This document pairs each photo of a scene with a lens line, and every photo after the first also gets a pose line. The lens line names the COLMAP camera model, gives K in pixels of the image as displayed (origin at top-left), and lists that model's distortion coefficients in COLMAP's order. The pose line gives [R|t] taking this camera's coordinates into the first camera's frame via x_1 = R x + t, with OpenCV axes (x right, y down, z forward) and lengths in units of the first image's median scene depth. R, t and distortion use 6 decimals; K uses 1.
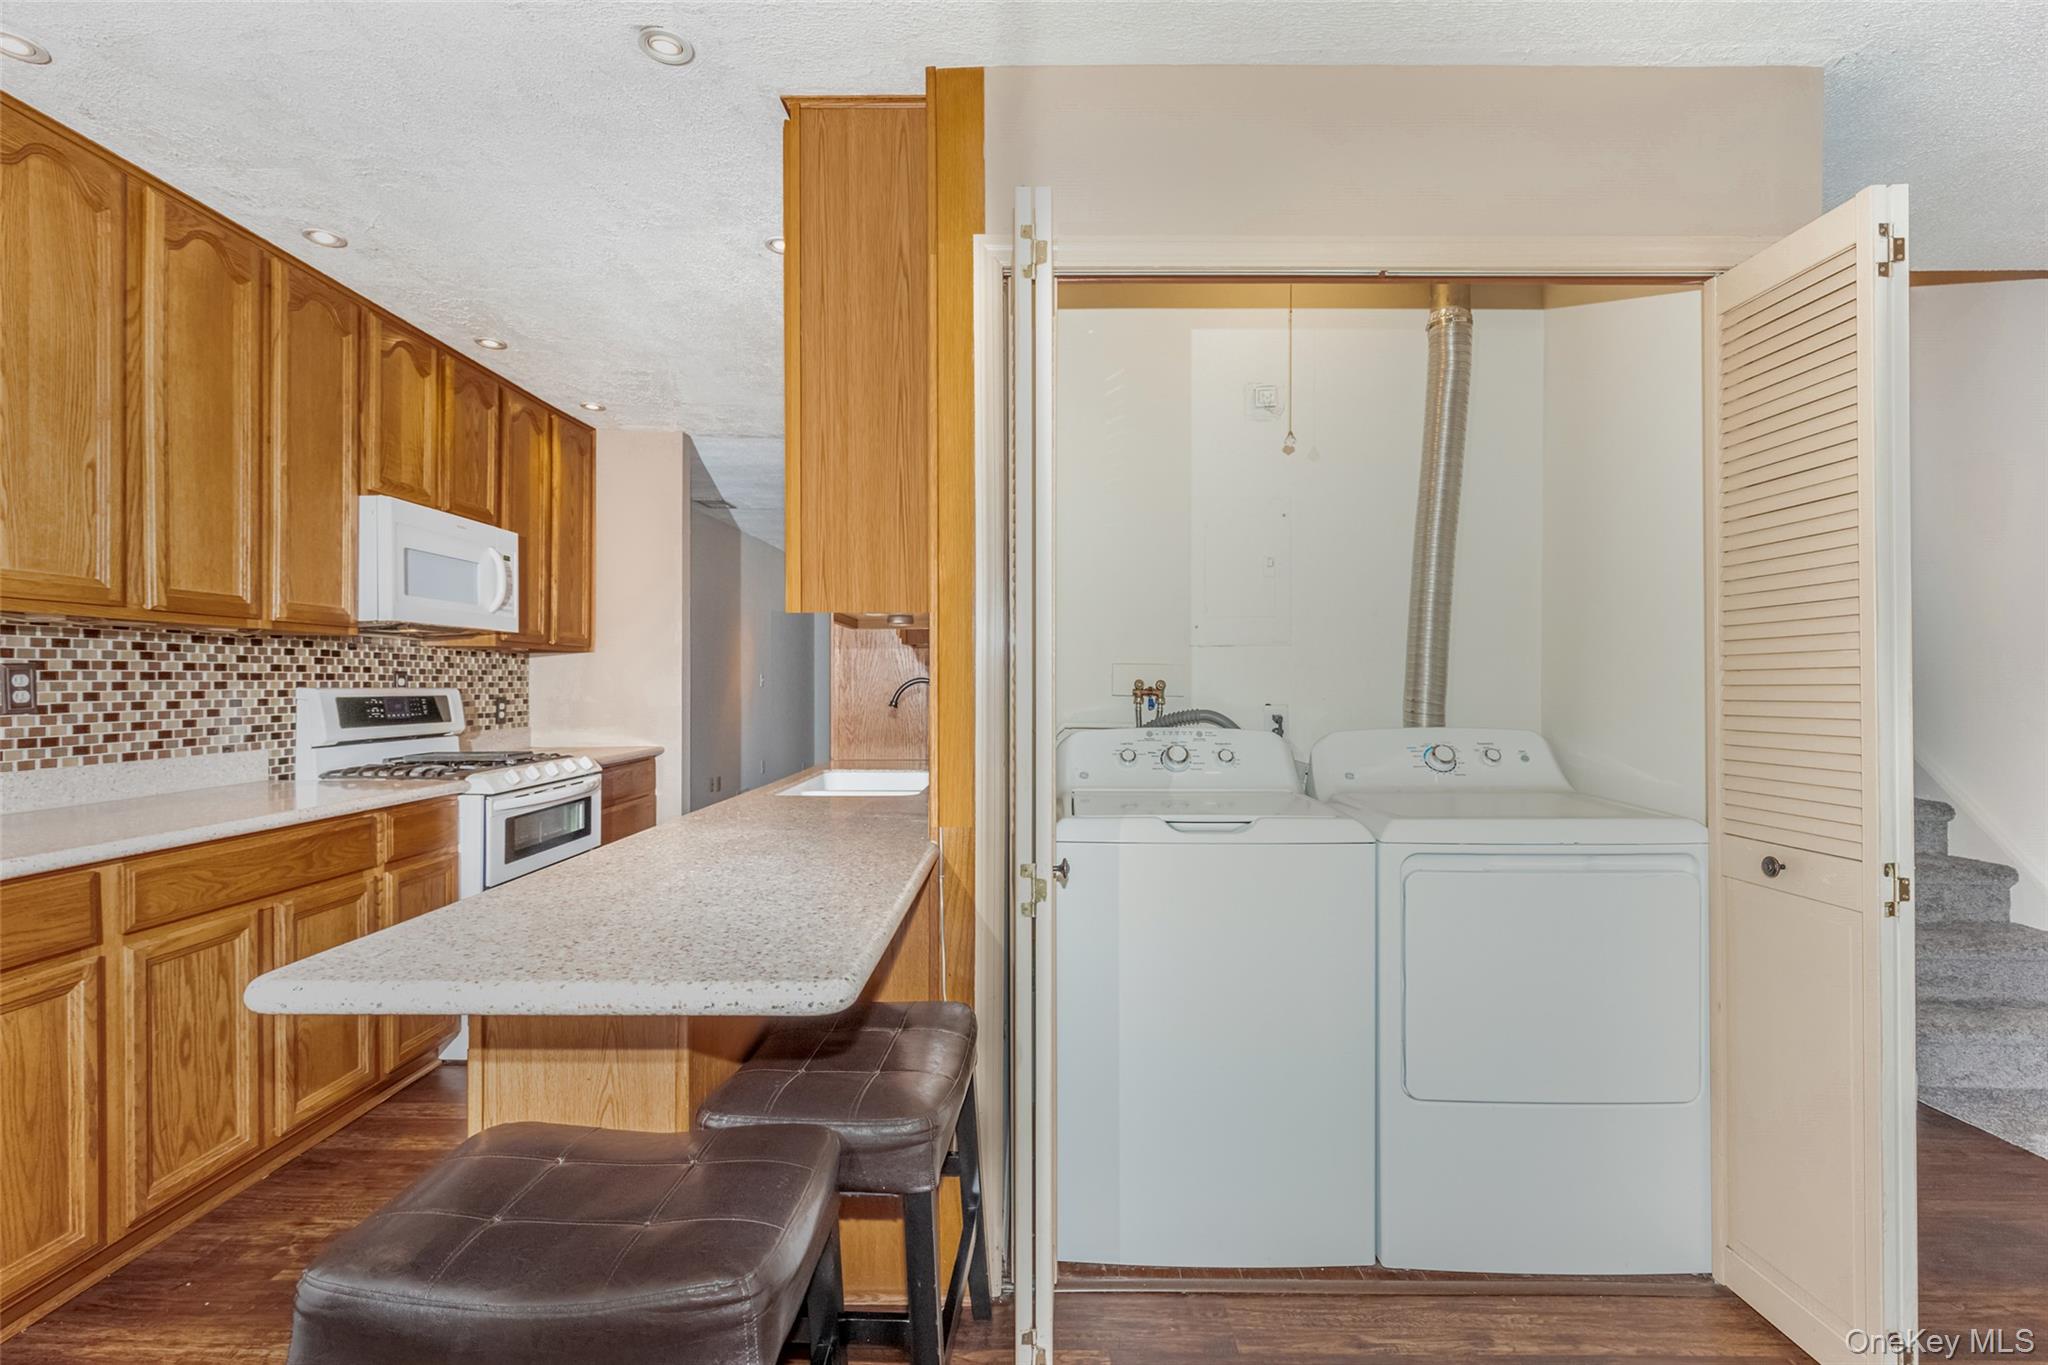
lens RADIAL K [[938.9, 0, 1074.8], [0, 938.9, 680.9], [0, 0, 1]] dist [-0.000404, -0.000639]
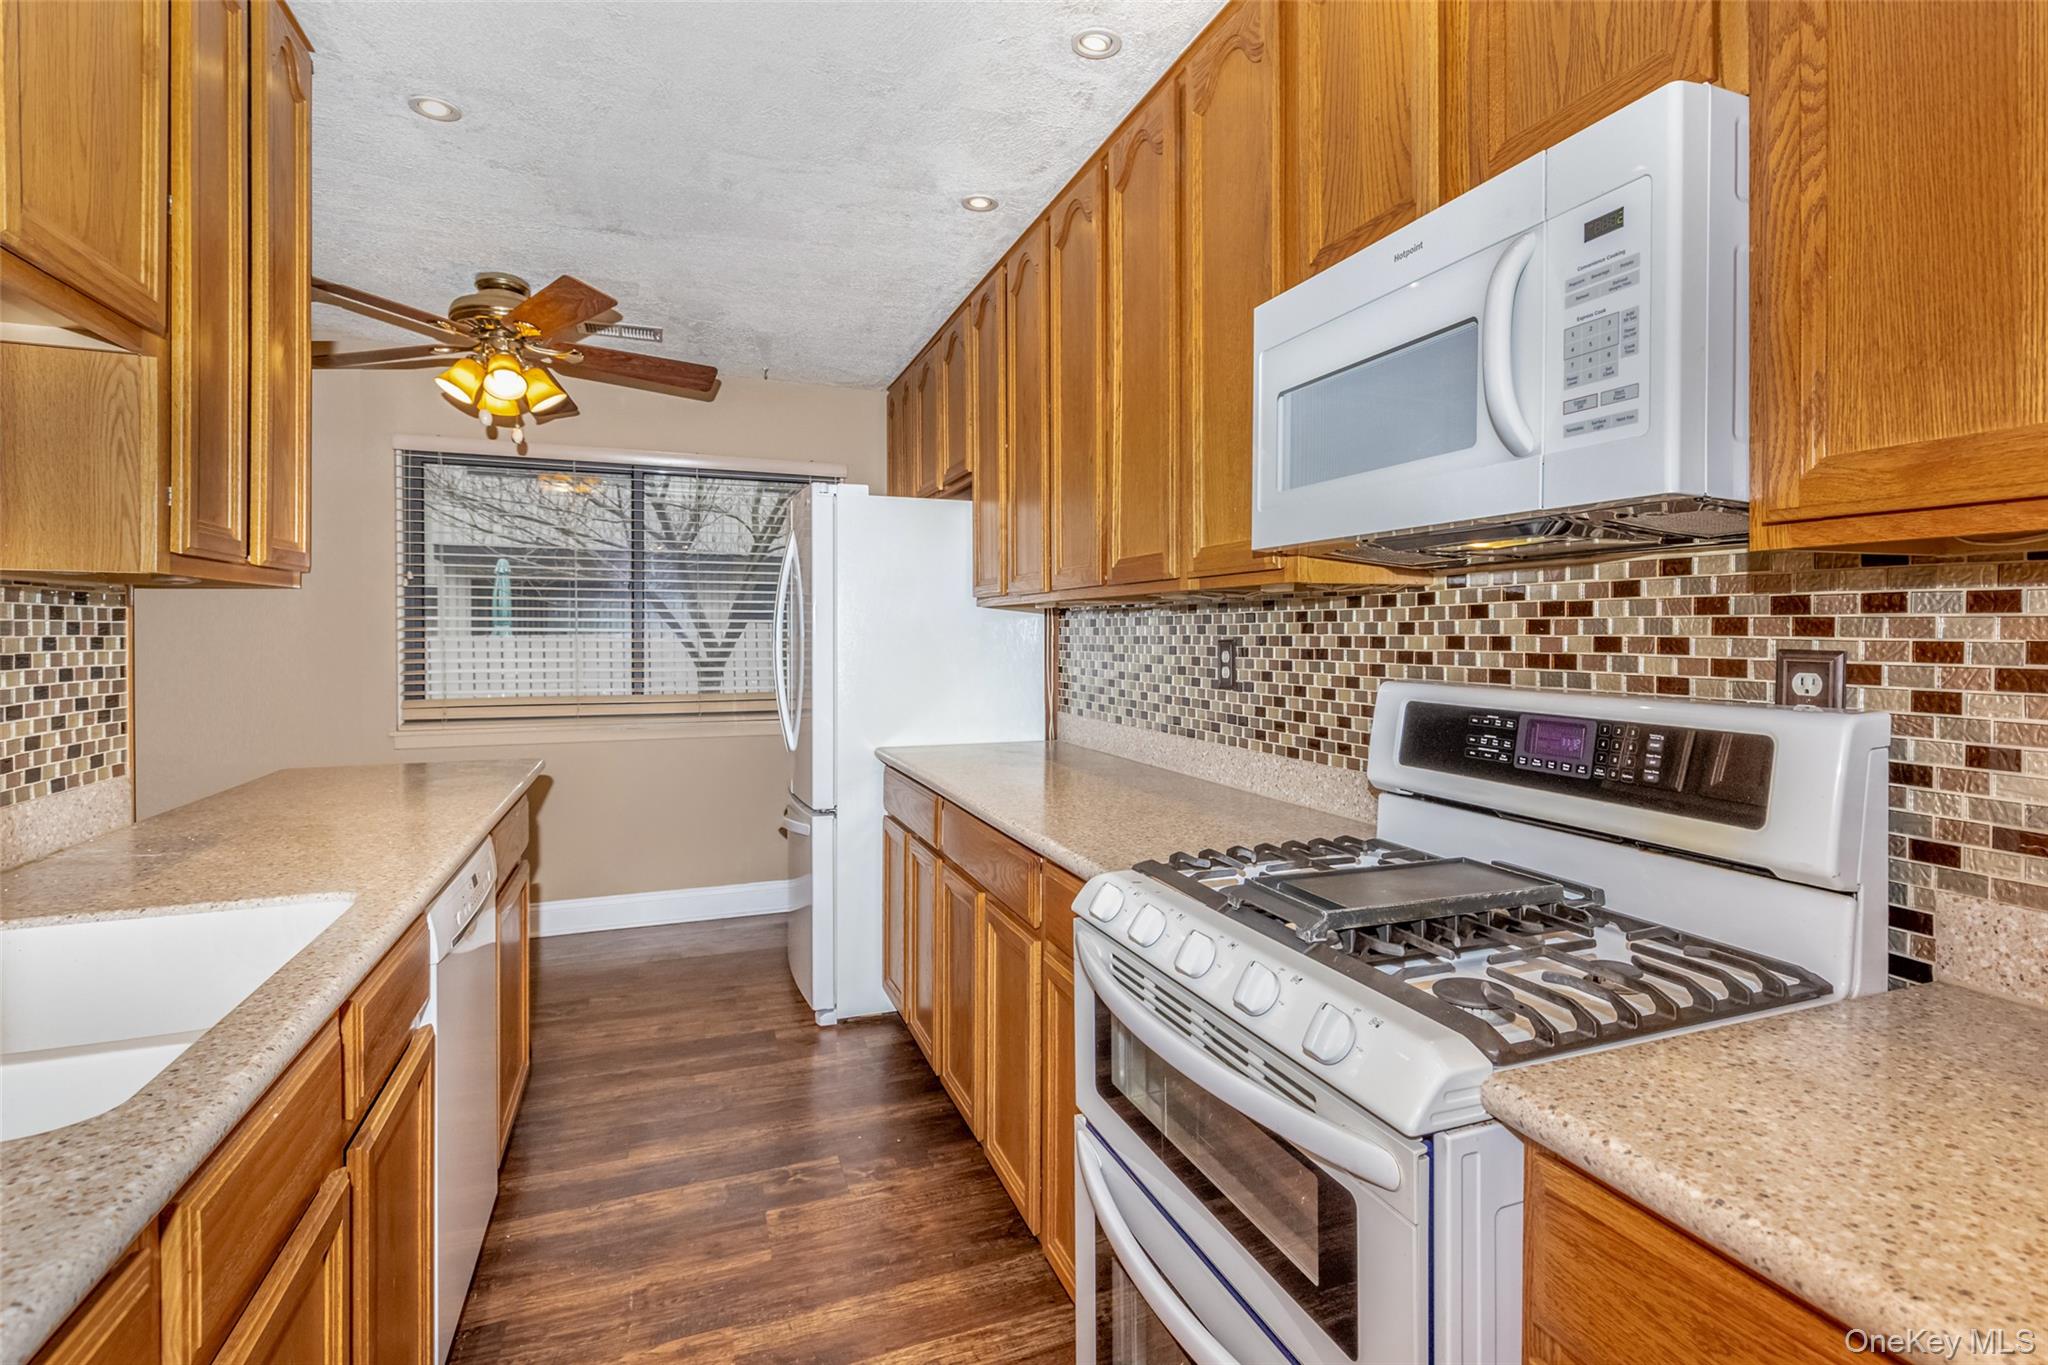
lens RADIAL K [[1016.8, 0, 1086.6], [0, 1016.8, 648.2], [0, 0, 1]] dist [0.002954, -0.001247]
pose [[-0.924396, 0.004378, -0.381409, -0.486257], [-0.001365, 0.999890, 0.014785, -0.022108], [0.381432, 0.014188, -0.924288, 1.685479]]
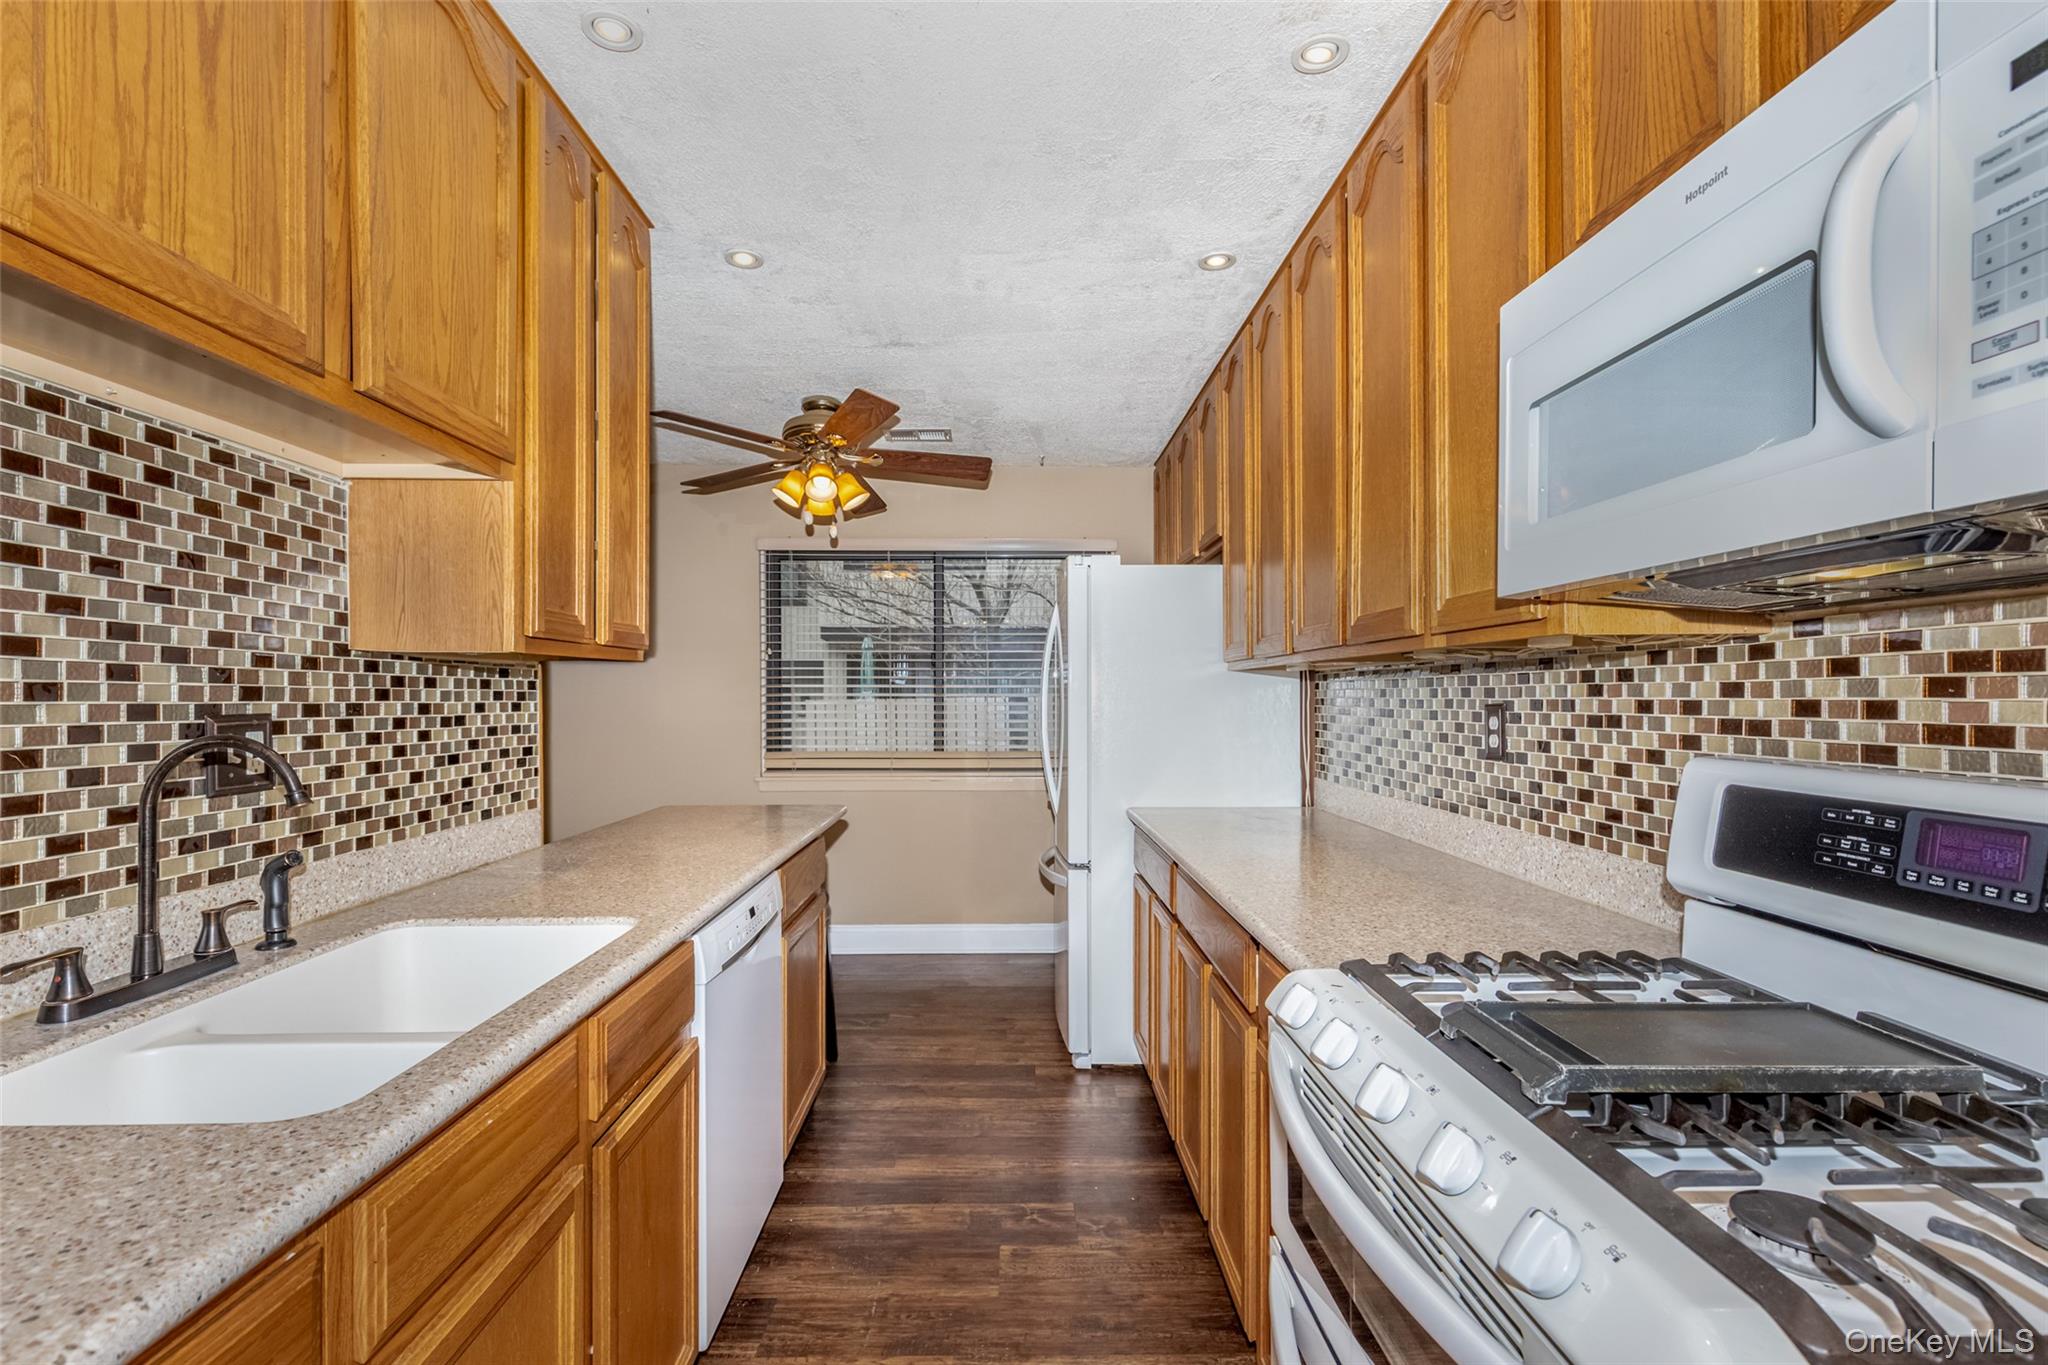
lens RADIAL K [[938.9, 0, 1004.1], [0, 938.9, 703.8], [0, 0, 1]] dist [-0.000404, -0.000639]
pose [[-0.999989, 0.002000, -0.004172, -0.563301], [0.001966, 0.999965, 0.008101, -0.023146], [0.004189, 0.008093, -0.999958, 1.626320]]
